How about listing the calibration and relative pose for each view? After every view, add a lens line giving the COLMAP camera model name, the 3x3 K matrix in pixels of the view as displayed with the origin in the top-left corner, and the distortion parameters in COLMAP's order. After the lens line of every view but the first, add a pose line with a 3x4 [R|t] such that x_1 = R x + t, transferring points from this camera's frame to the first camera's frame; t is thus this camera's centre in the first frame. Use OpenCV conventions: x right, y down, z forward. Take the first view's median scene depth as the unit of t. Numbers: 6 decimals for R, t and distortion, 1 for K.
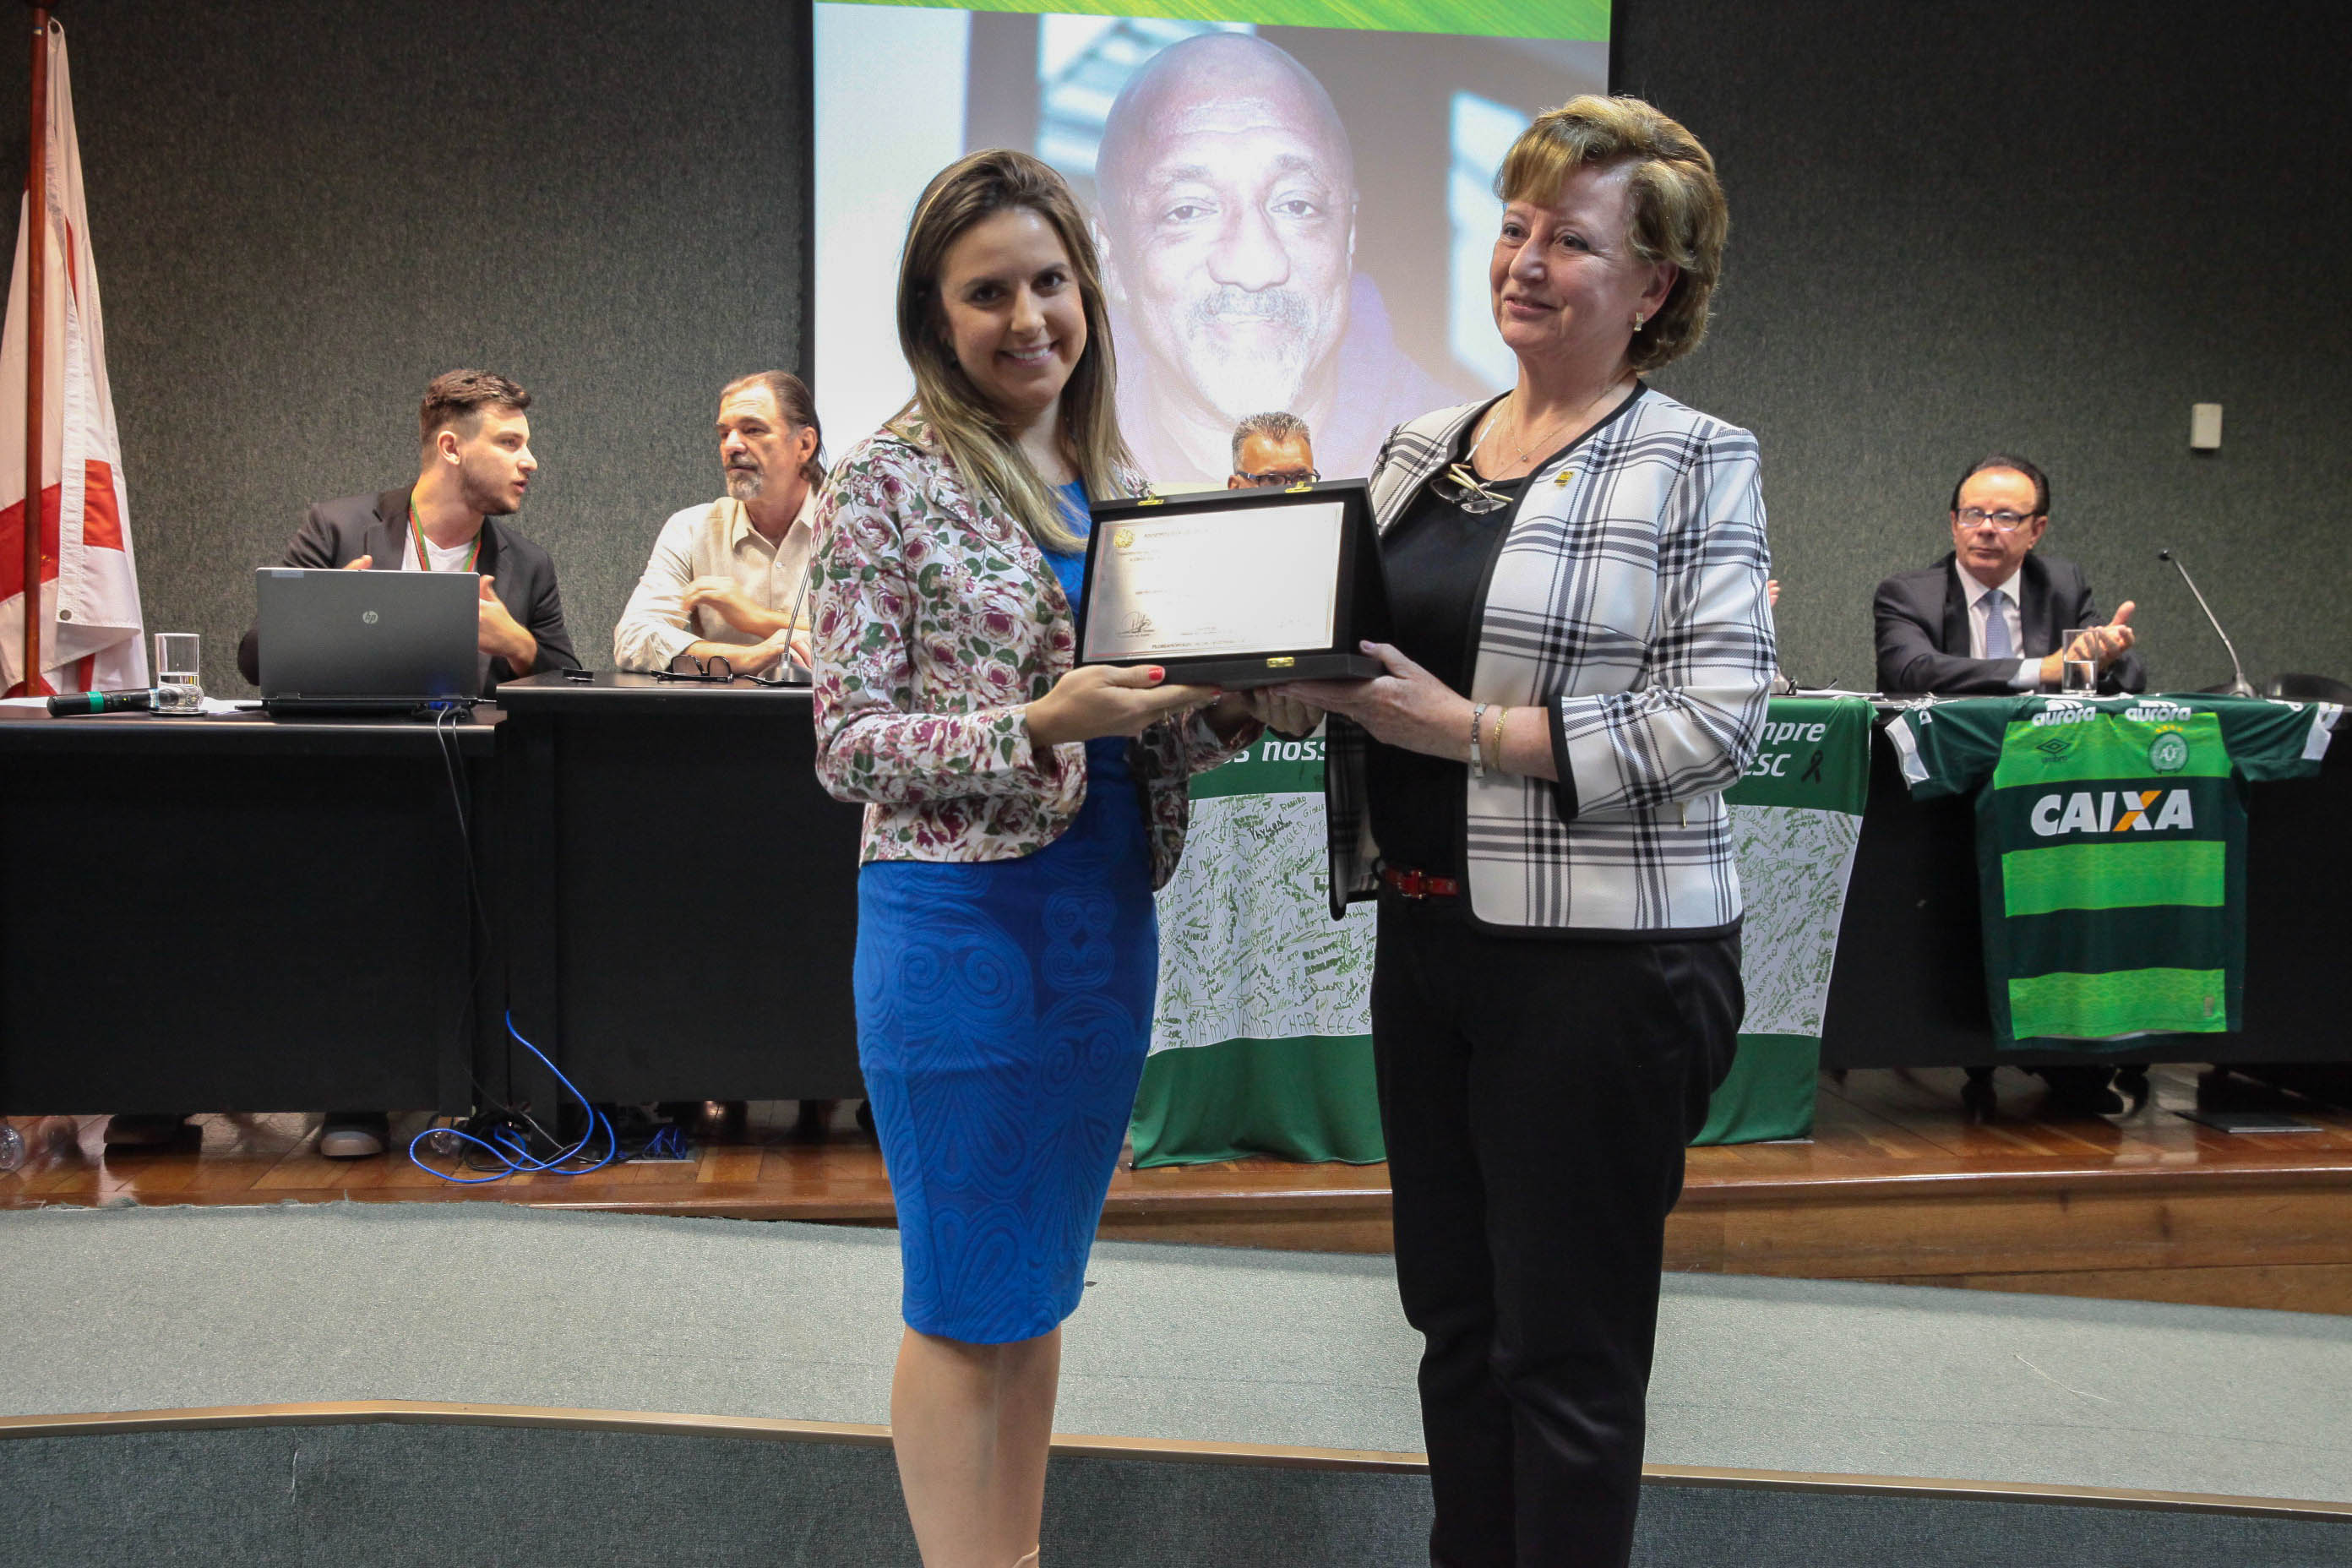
lens RADIAL K [[2151.1, 0, 1169.6], [0, 2151.1, 794.2], [0, 0, 1]] dist [-0.049760, 0.122351]
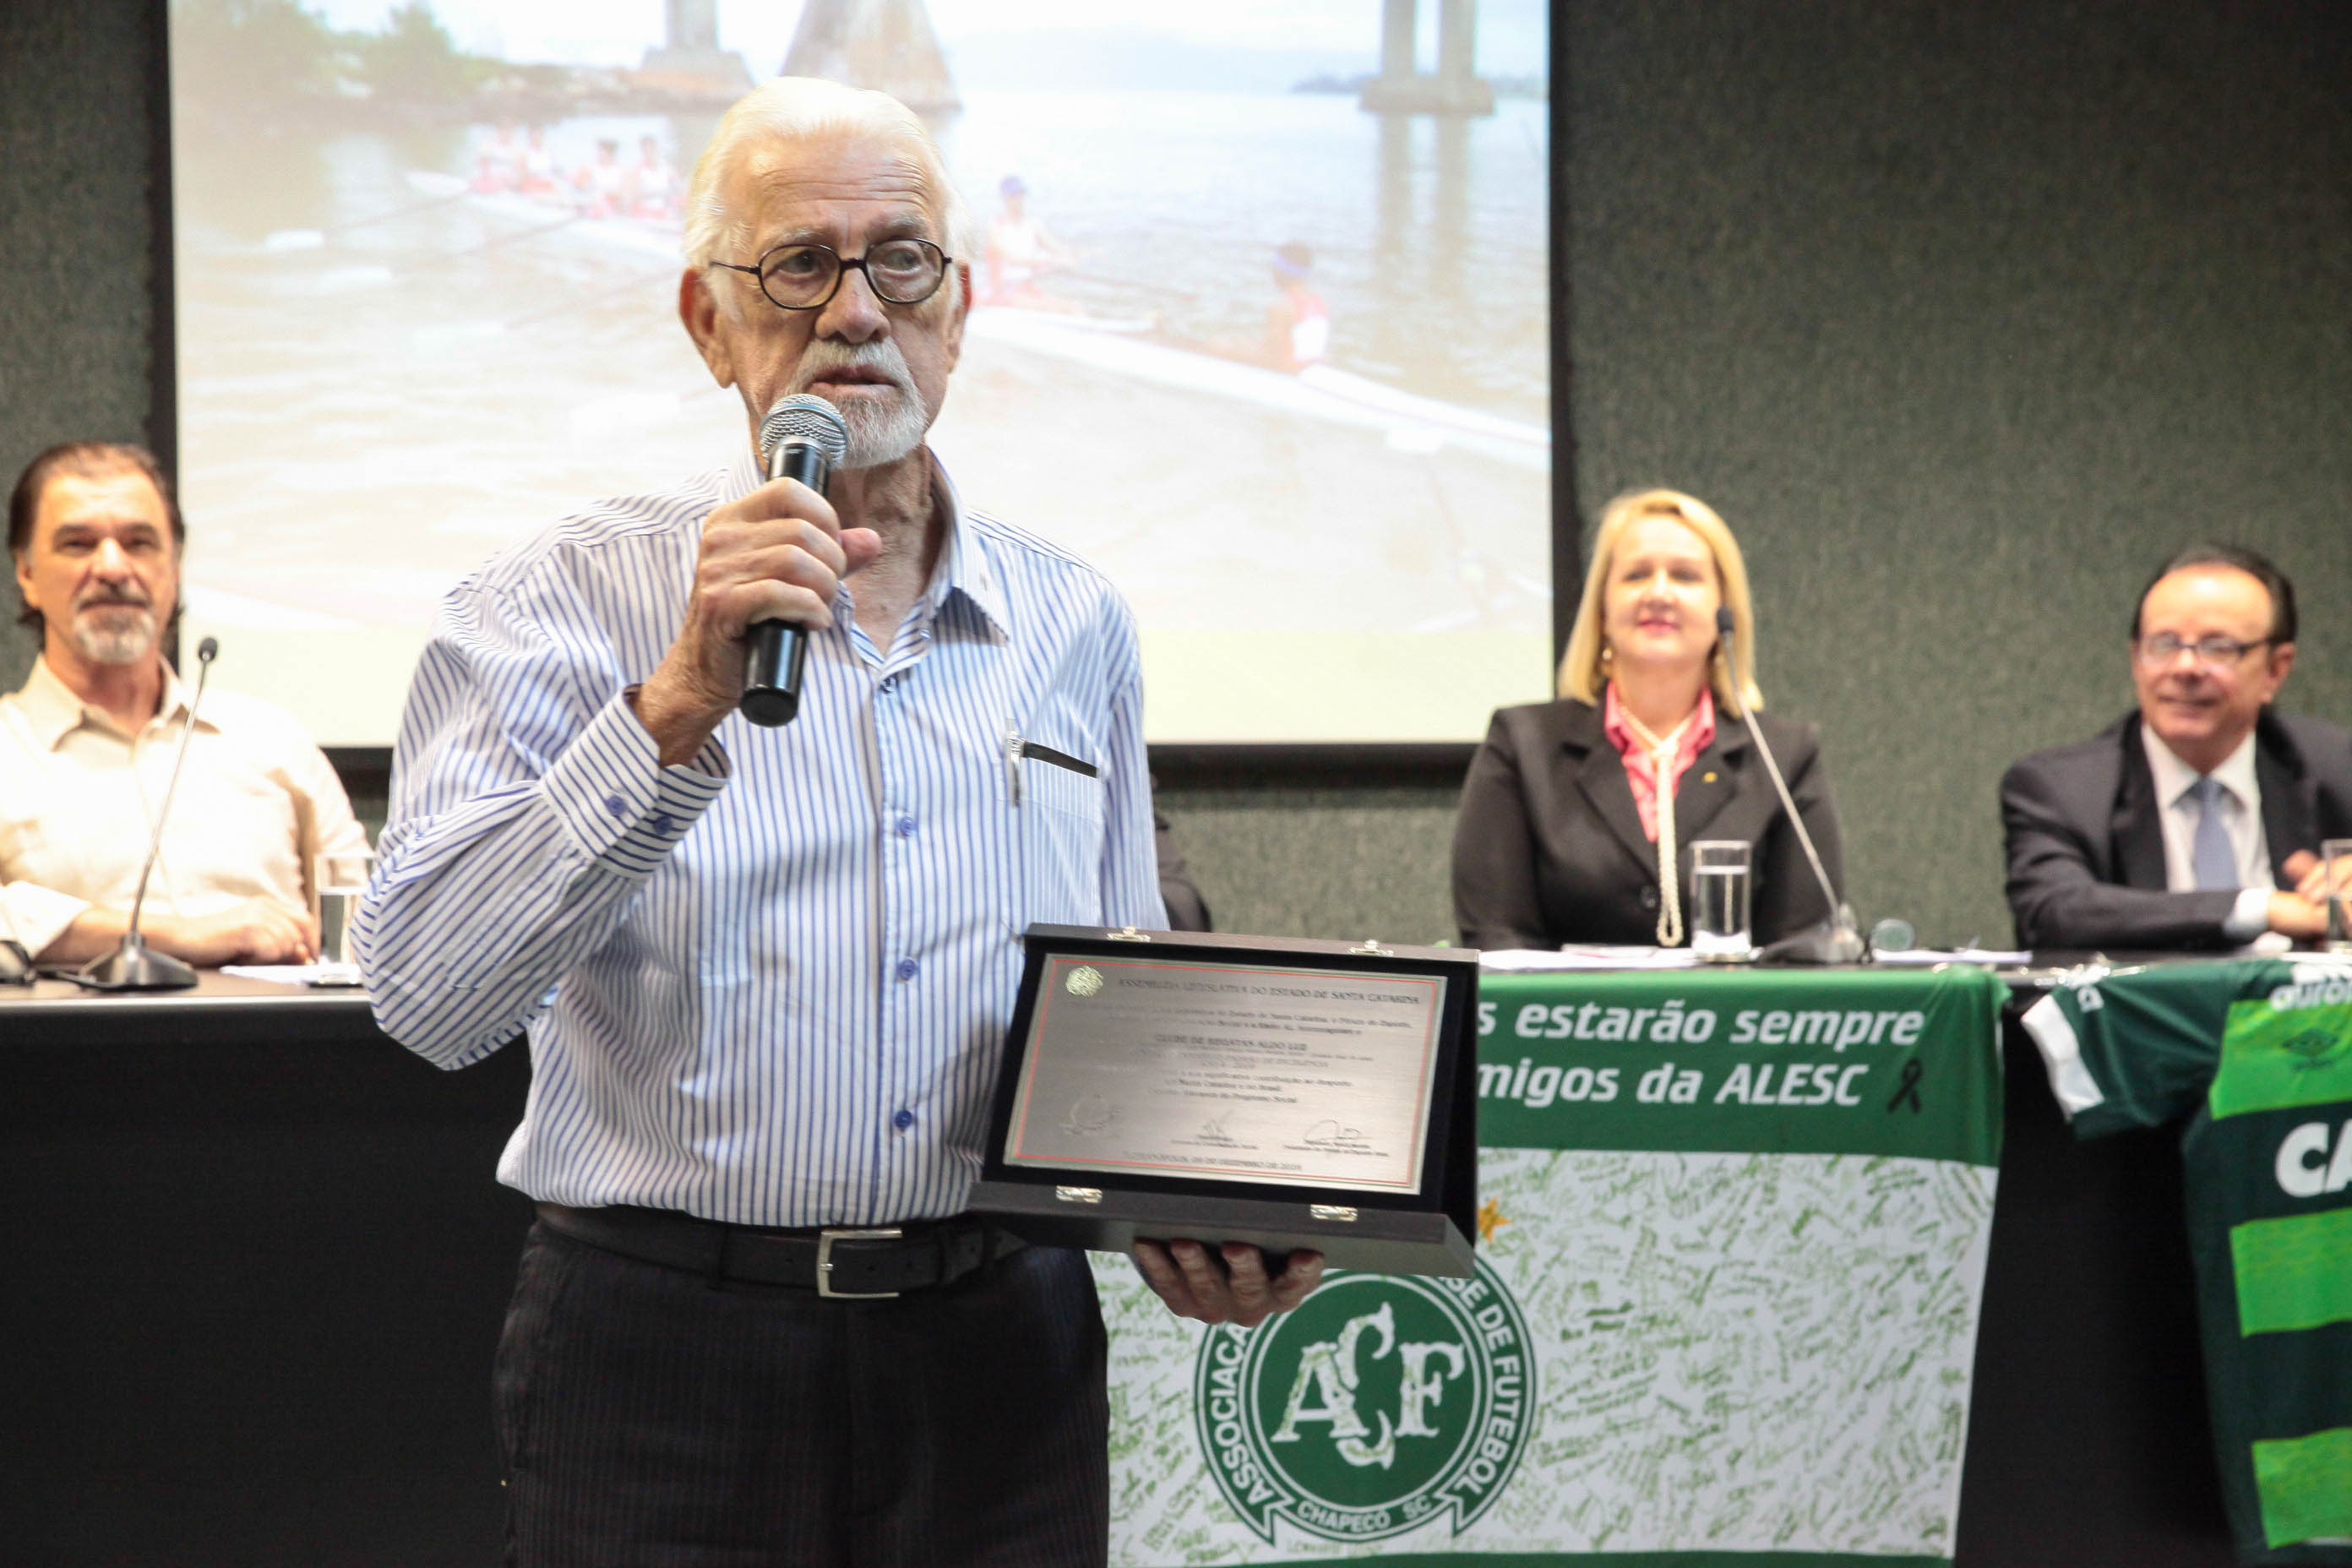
lens RADIAL K [[3877.2, 0, 1171.7], [0, 3877.2, 785.6], [0, 0, 1]] dist [0.187386, -0.359745]
pose [[0.996095, -0.017501, 0.086533, 0.005171], [0.024738, 0.996219, -0.083280, -0.008359], [-0.084748, 0.085095, 0.992762, -0.046378]]
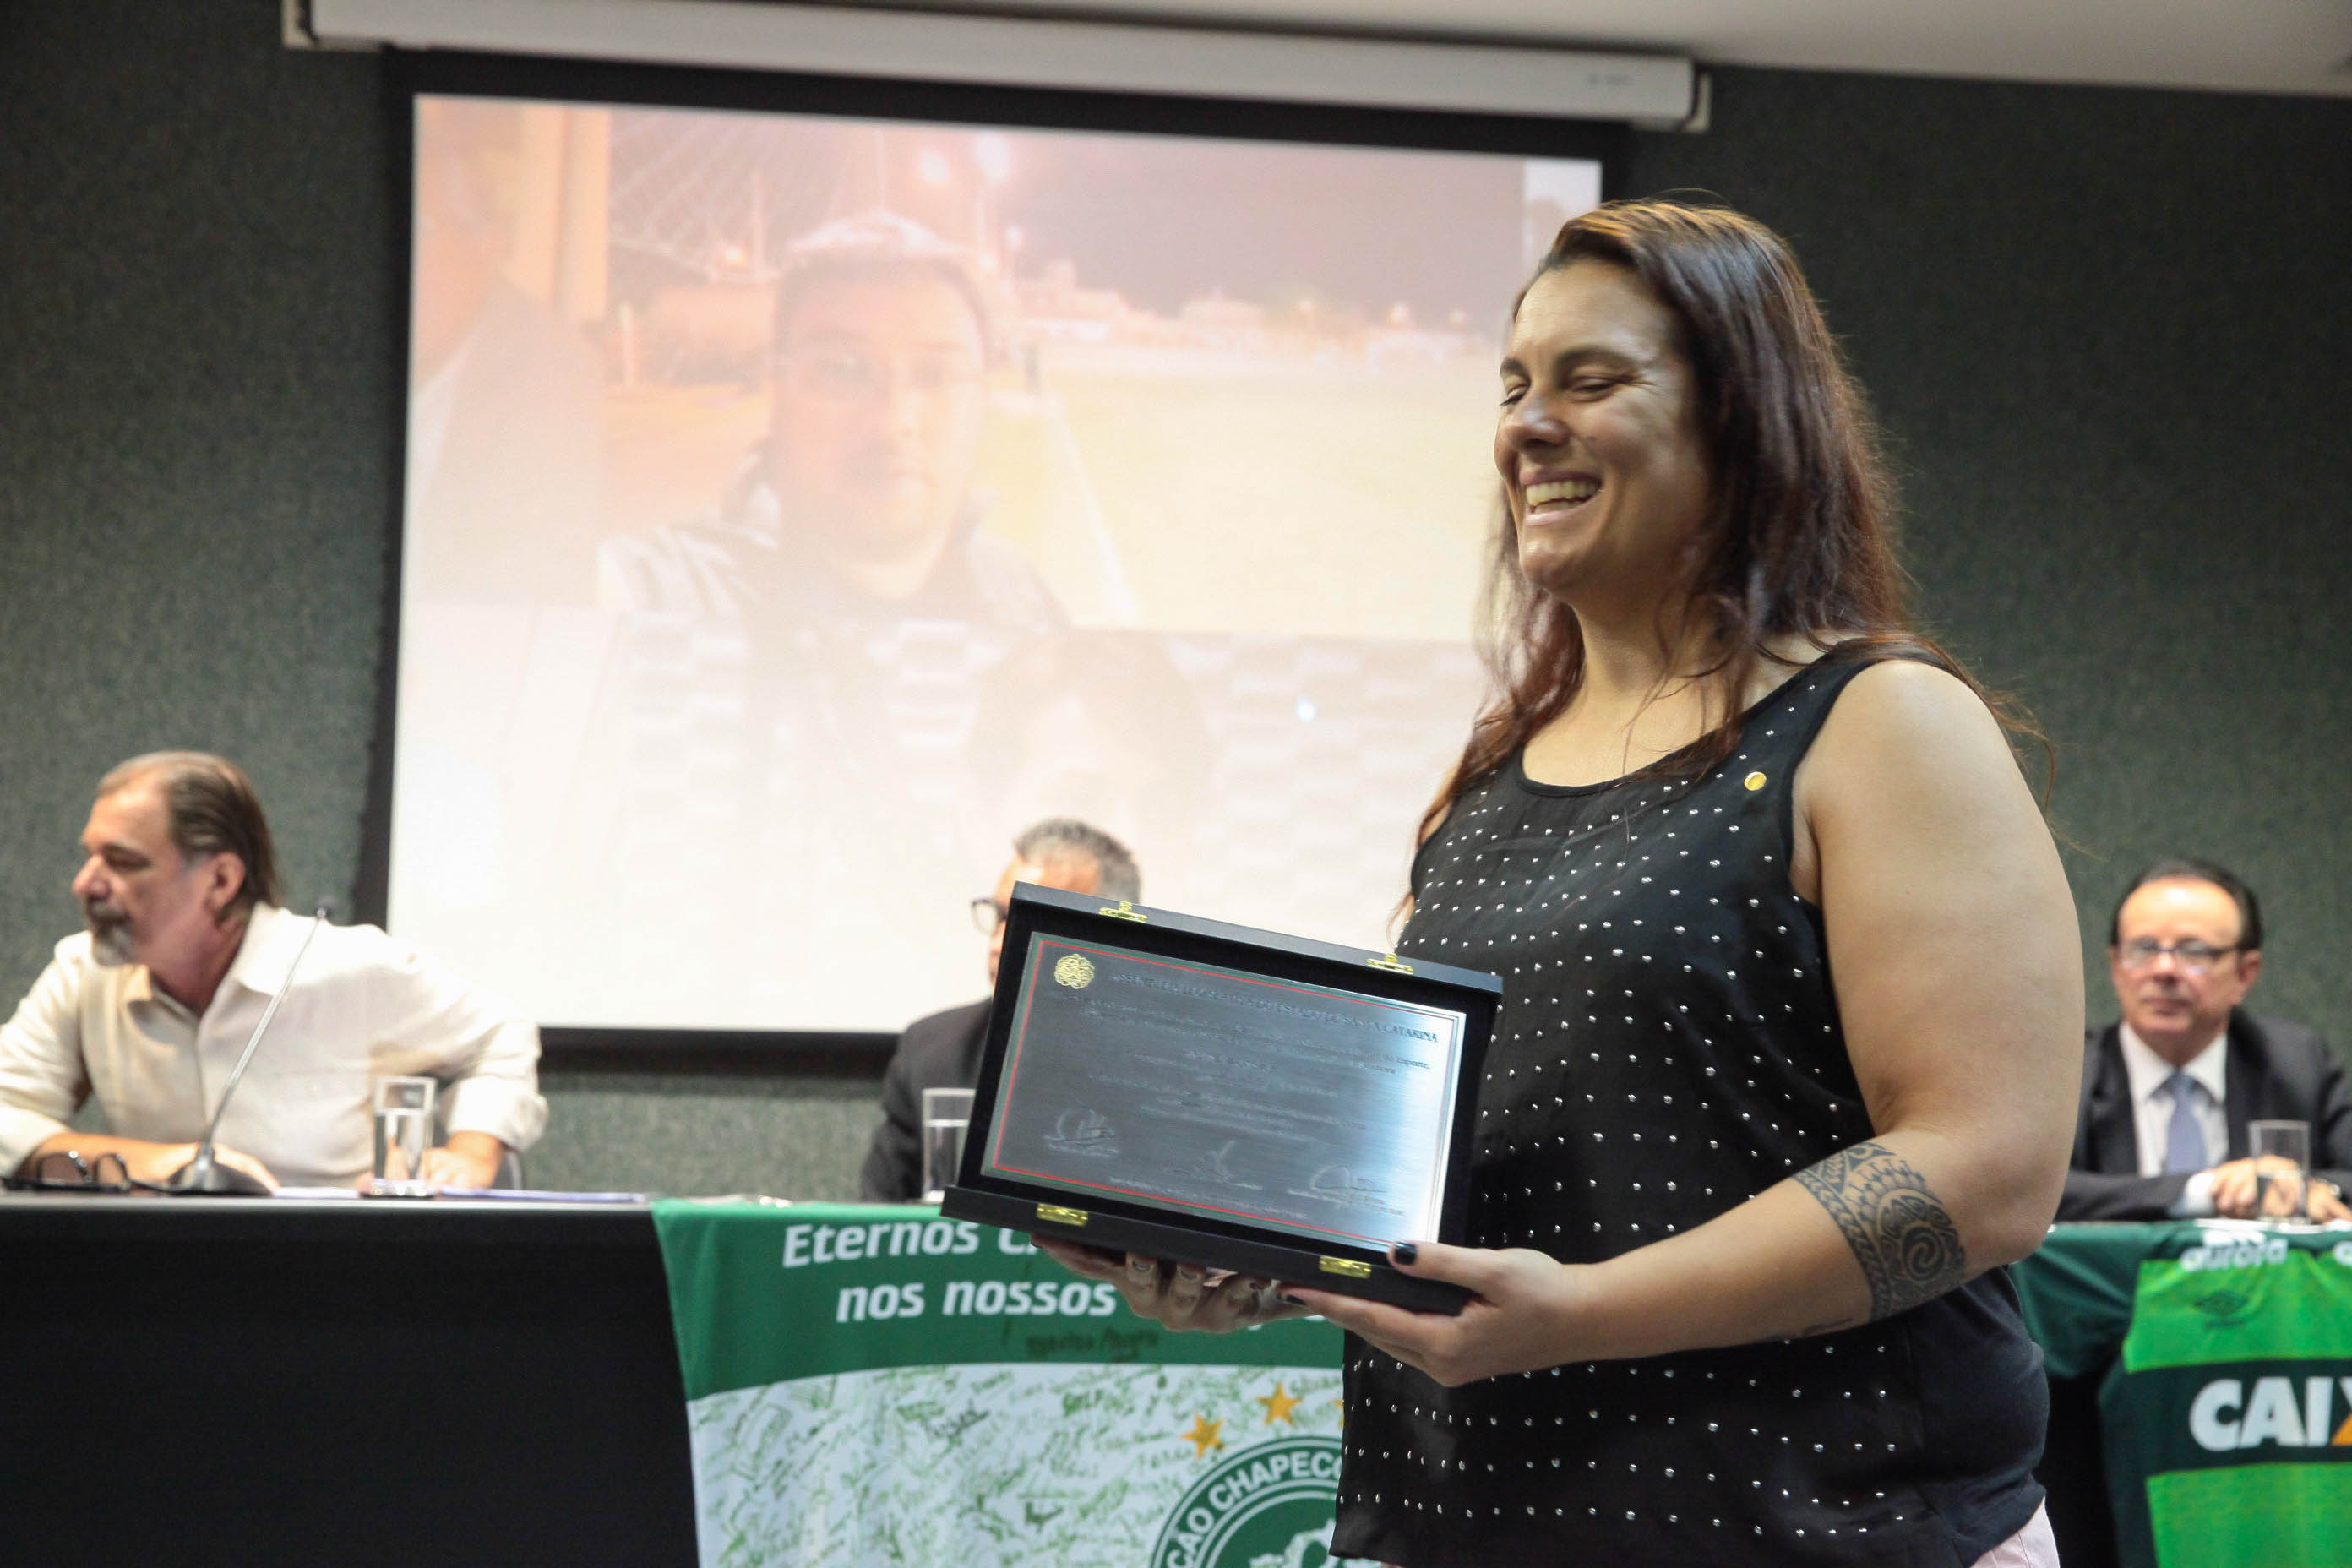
lens RADIAL K [[3258.9, 0, 1176.0], [0, 3258.9, 784.0], [0, 0, 1]] dist [0.096873, -0.004728]
pose [[0.999977, 0.002055, -0.006414, 0.088322], [-0.003292, 0.979926, -0.199332, 0.017784], [0.005876, 0.199349, 0.979911, 0.013015]]
